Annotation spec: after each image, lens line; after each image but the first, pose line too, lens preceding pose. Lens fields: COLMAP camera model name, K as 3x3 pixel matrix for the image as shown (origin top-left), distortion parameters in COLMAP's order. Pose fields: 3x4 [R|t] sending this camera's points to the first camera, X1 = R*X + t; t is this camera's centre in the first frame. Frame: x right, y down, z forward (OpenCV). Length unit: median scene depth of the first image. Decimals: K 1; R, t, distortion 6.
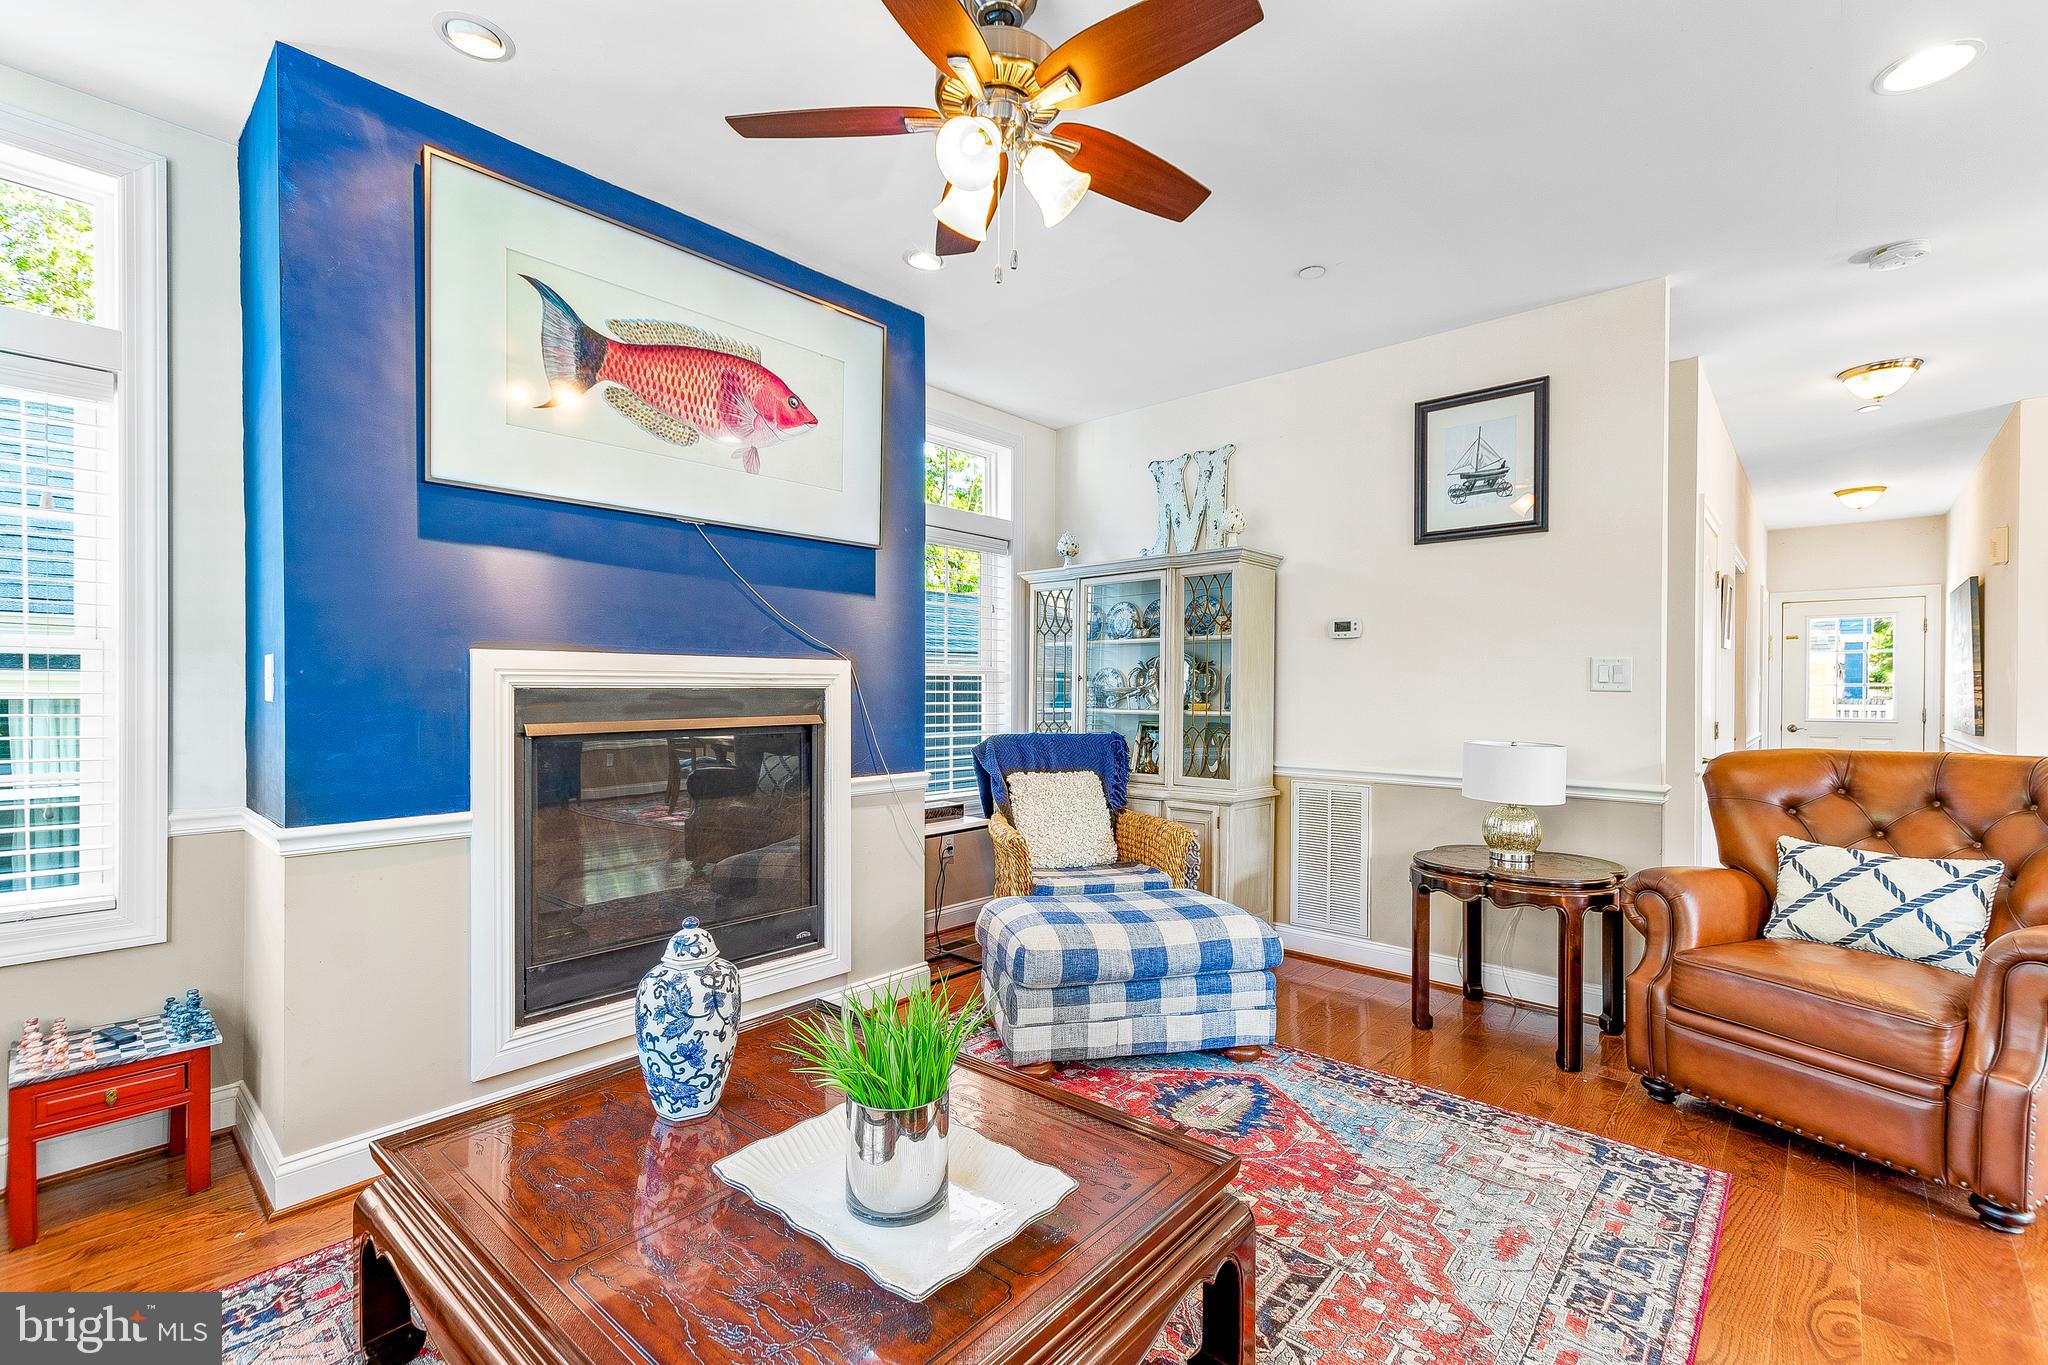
lens RADIAL K [[890.9, 0, 1031.1], [0, 890.9, 695.5], [0, 0, 1]] dist [0.019061, -0.003743]
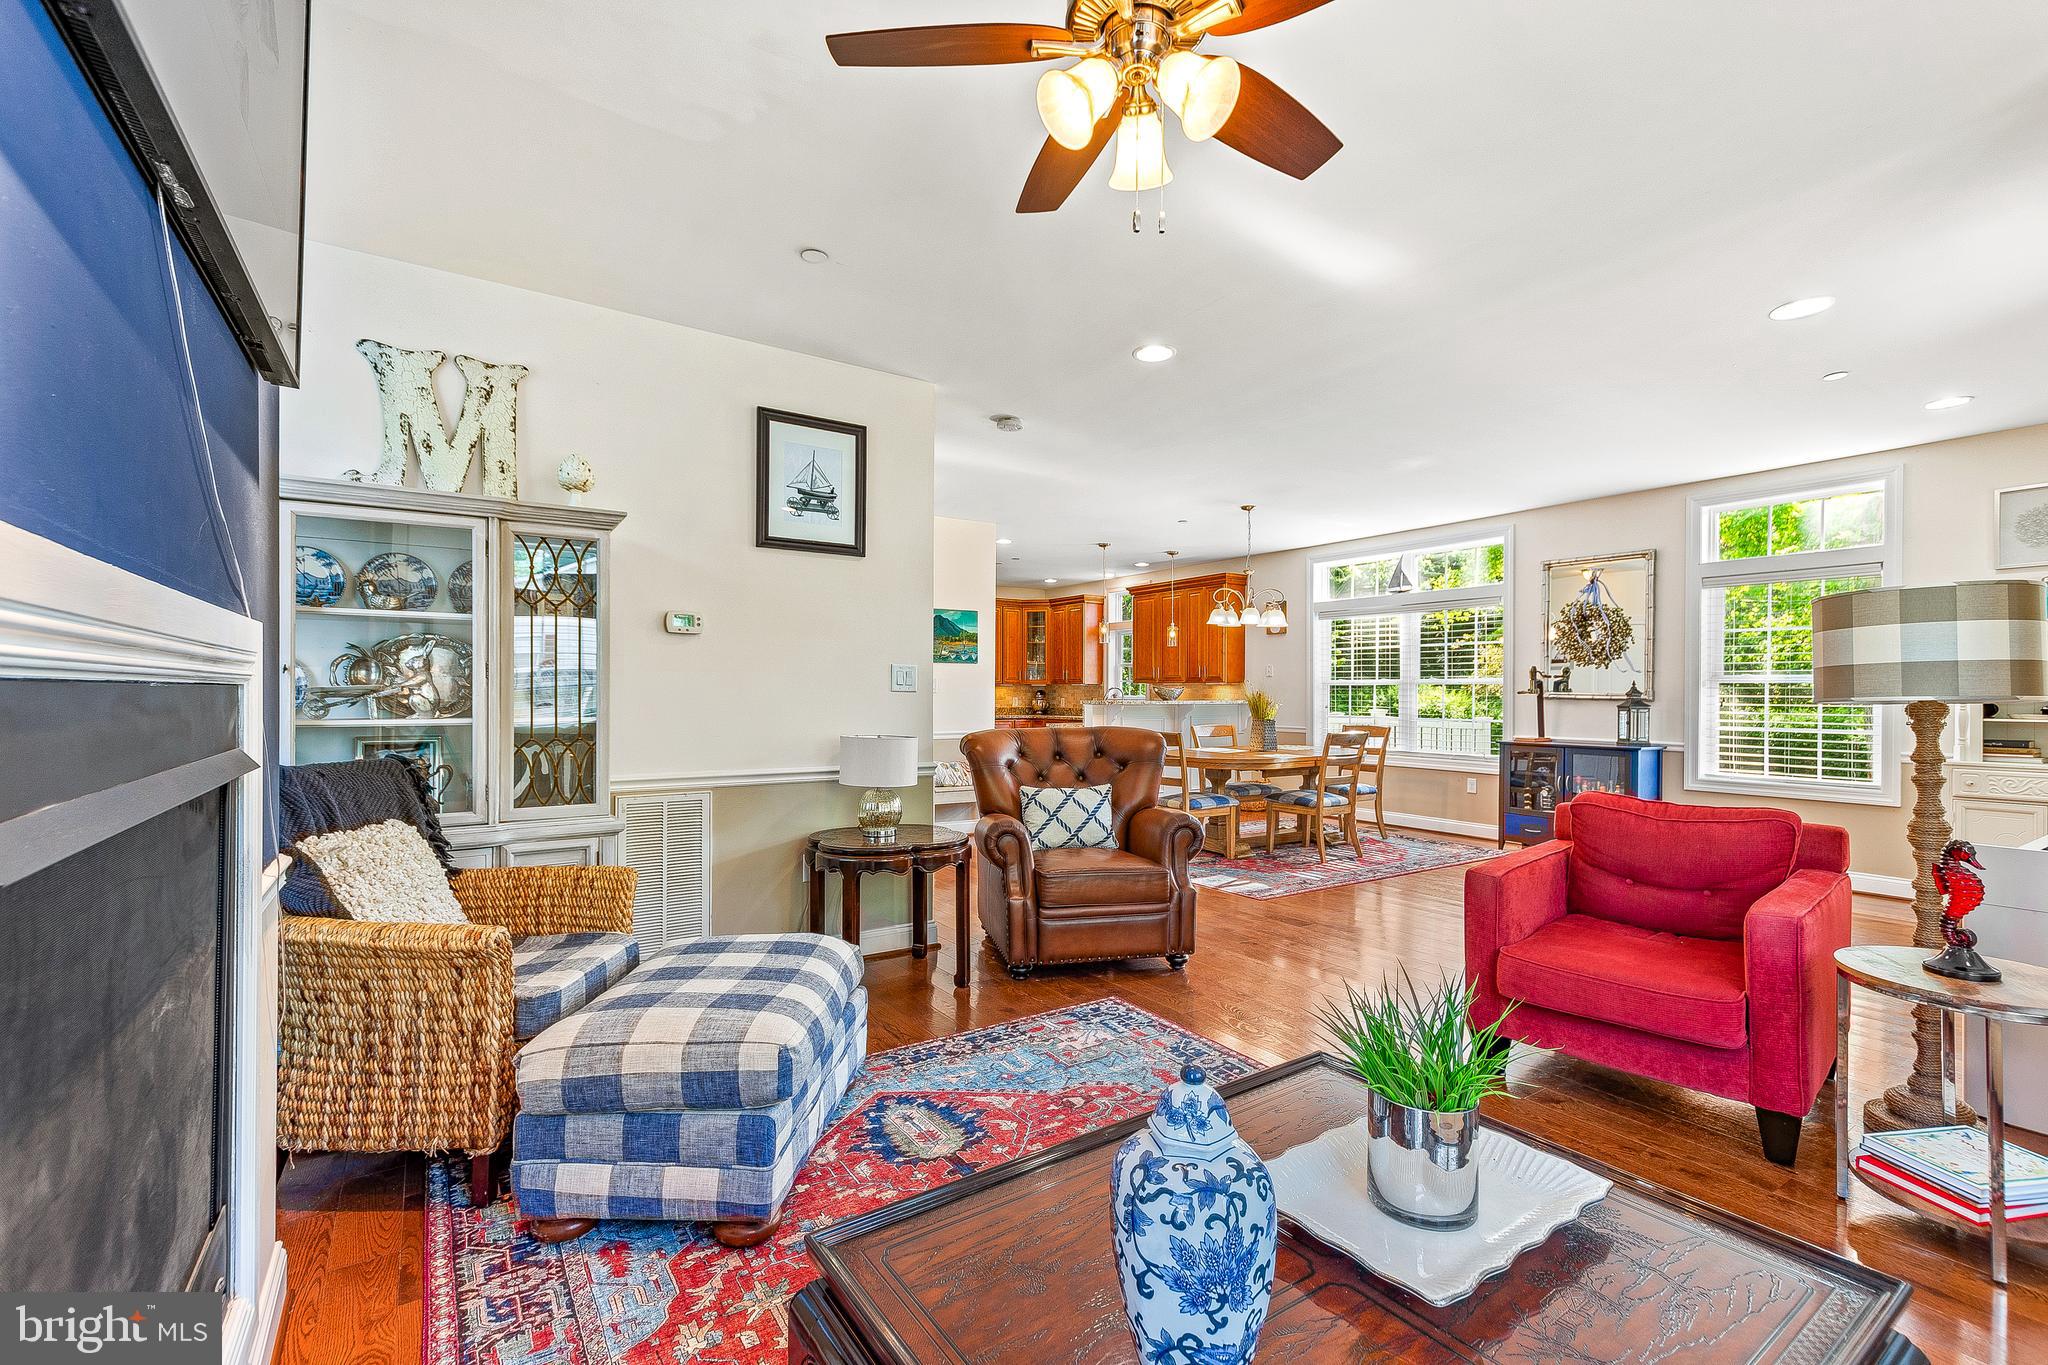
lens RADIAL K [[890.9, 0, 1031.1], [0, 890.9, 695.5], [0, 0, 1]] dist [0.019061, -0.003743]
pose [[0.251739, -0.005044, 0.967782, -0.562233], [0.001868, 0.999987, 0.004725, -0.005228], [-0.967793, 0.000618, 0.251745, 0.534706]]
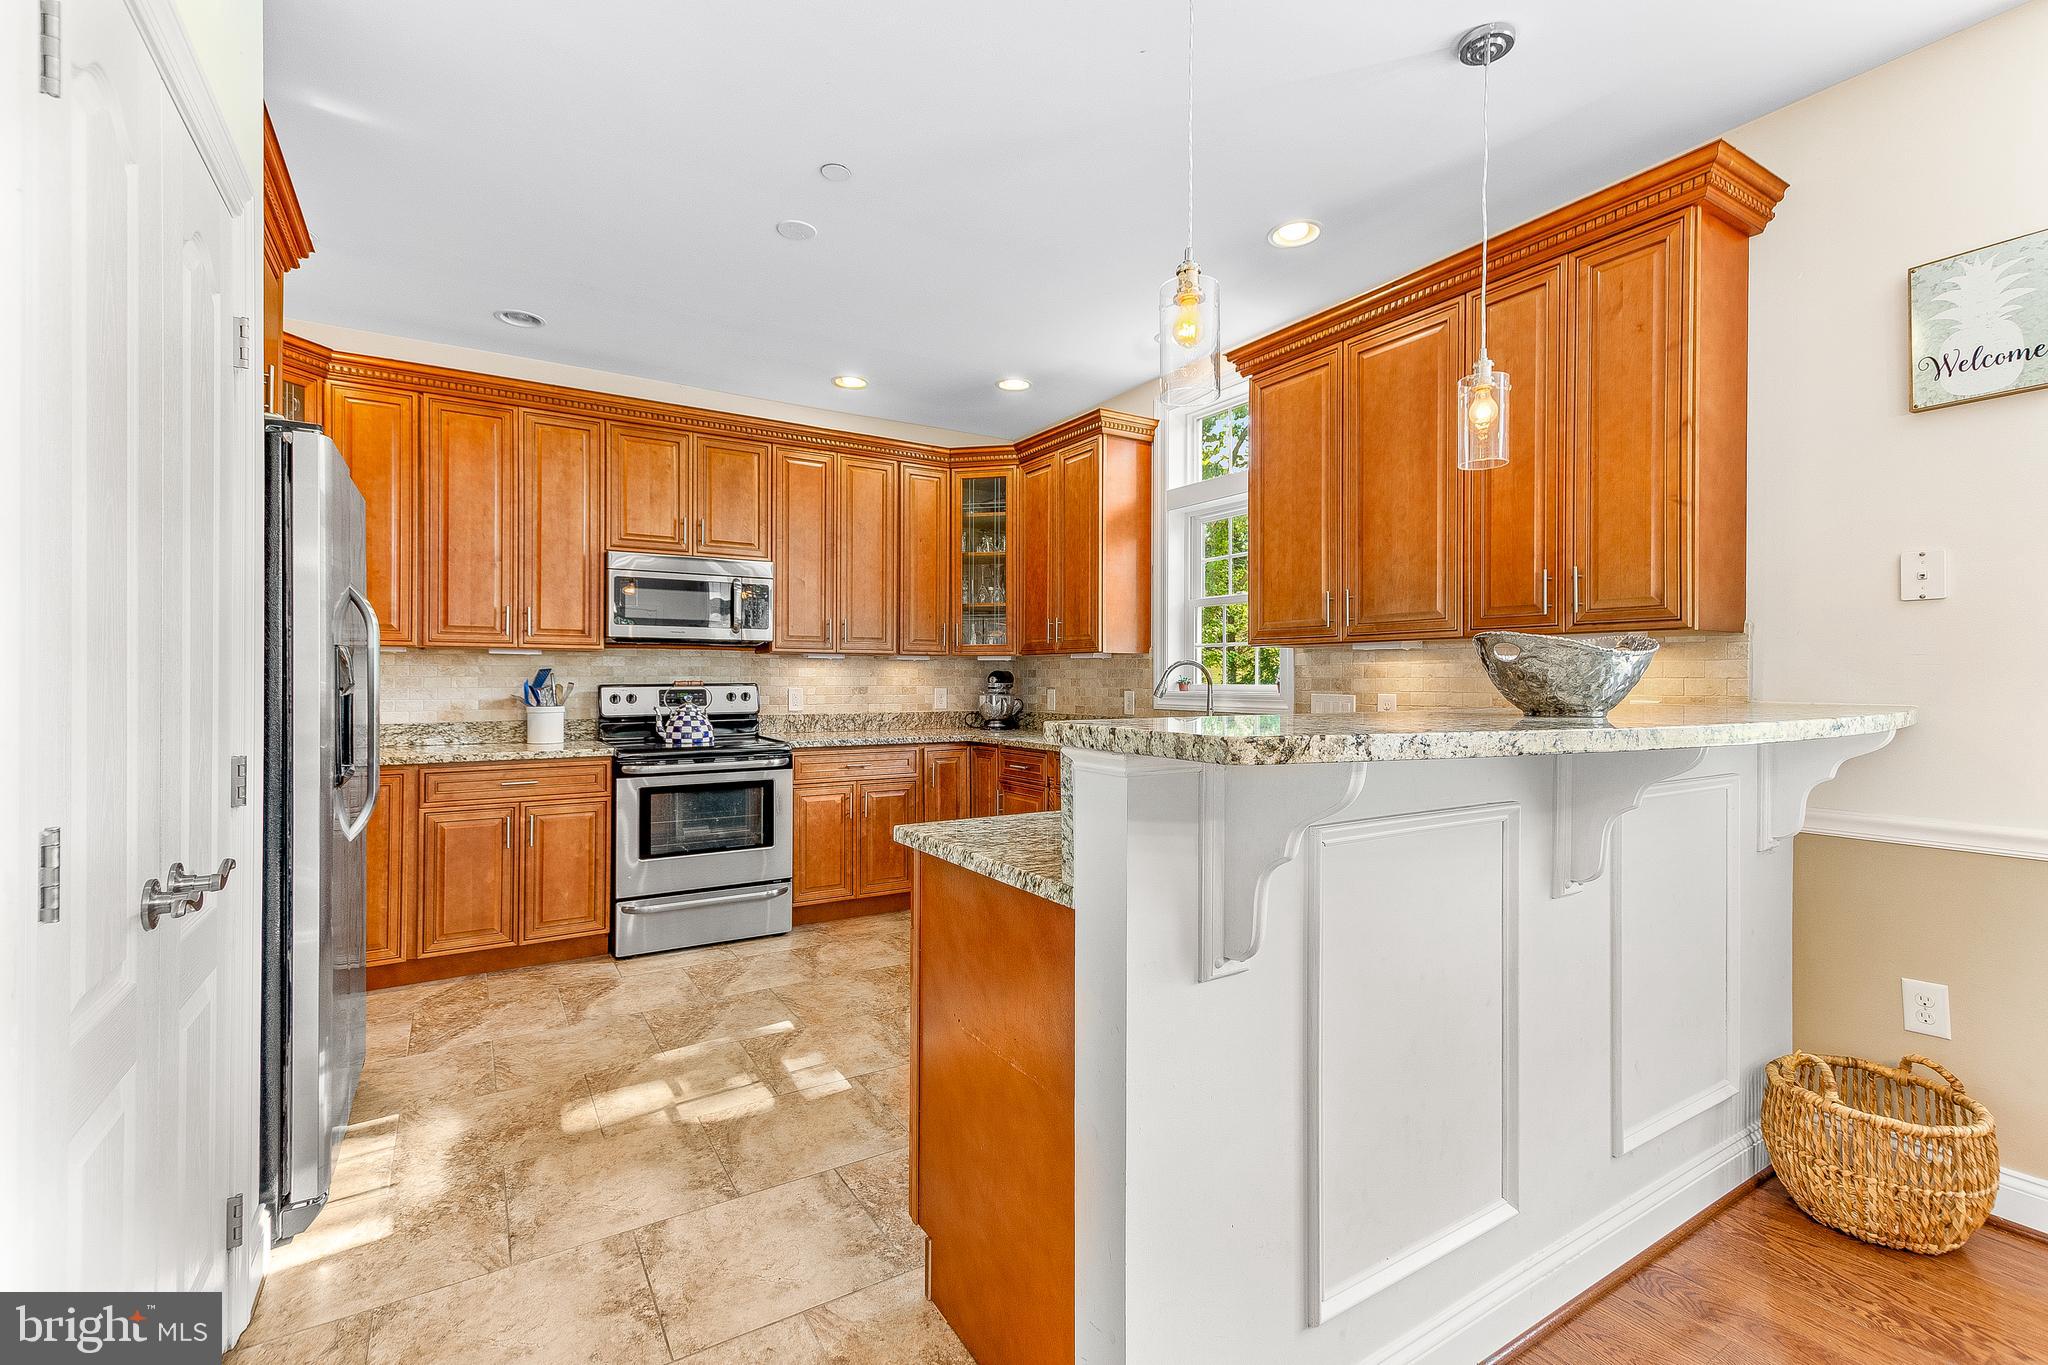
lens RADIAL K [[906.7, 0, 1034.4], [0, 906.7, 659.4], [0, 0, 1]] dist [0.021679, 0.000125]
pose [[0.281389, 0.018508, 0.959415, 1.686773], [0.001025, 0.999808, -0.019587, 0.001749], [-0.959593, 0.006495, 0.281316, 0.956199]]
